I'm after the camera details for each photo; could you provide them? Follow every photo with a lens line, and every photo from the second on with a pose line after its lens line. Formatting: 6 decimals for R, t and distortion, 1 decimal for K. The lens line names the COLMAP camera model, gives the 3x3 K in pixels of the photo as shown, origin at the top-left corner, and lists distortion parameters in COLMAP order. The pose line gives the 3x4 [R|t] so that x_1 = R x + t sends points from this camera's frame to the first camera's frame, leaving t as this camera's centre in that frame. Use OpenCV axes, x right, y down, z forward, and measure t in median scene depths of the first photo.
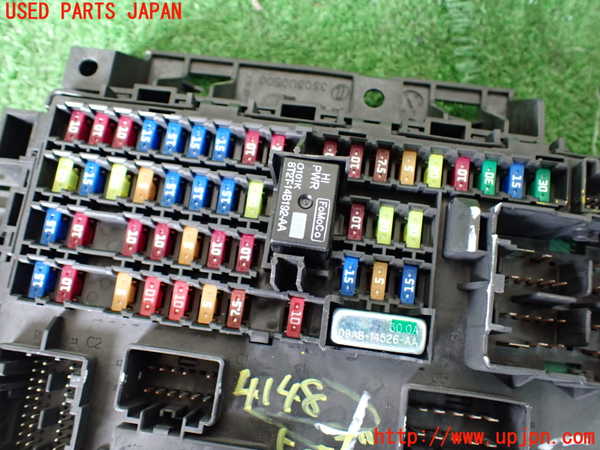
lens RADIAL K [[536.0, 0, 300.0], [0, 536.0, 225.0], [0, 0, 1]] dist [-0.032337, -0.005677]
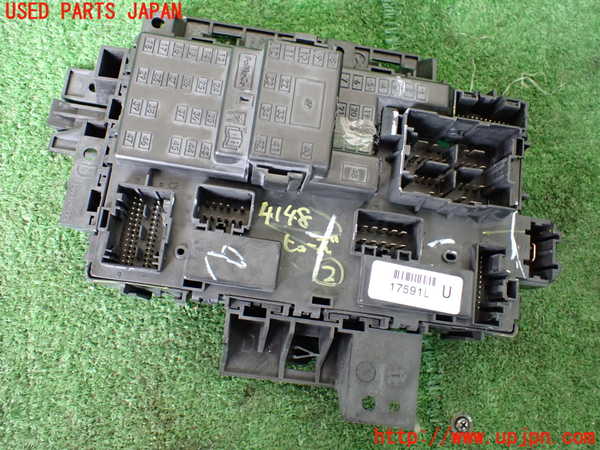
lens RADIAL K [[536.0, 0, 300.0], [0, 536.0, 225.0], [0, 0, 1]] dist [-0.032337, -0.005677]
pose [[0.990537, 0.015900, 0.136322, -0.226449], [-0.017750, 0.999766, 0.012366, 0.322850], [-0.136094, -0.014669, 0.990587, -0.730524]]
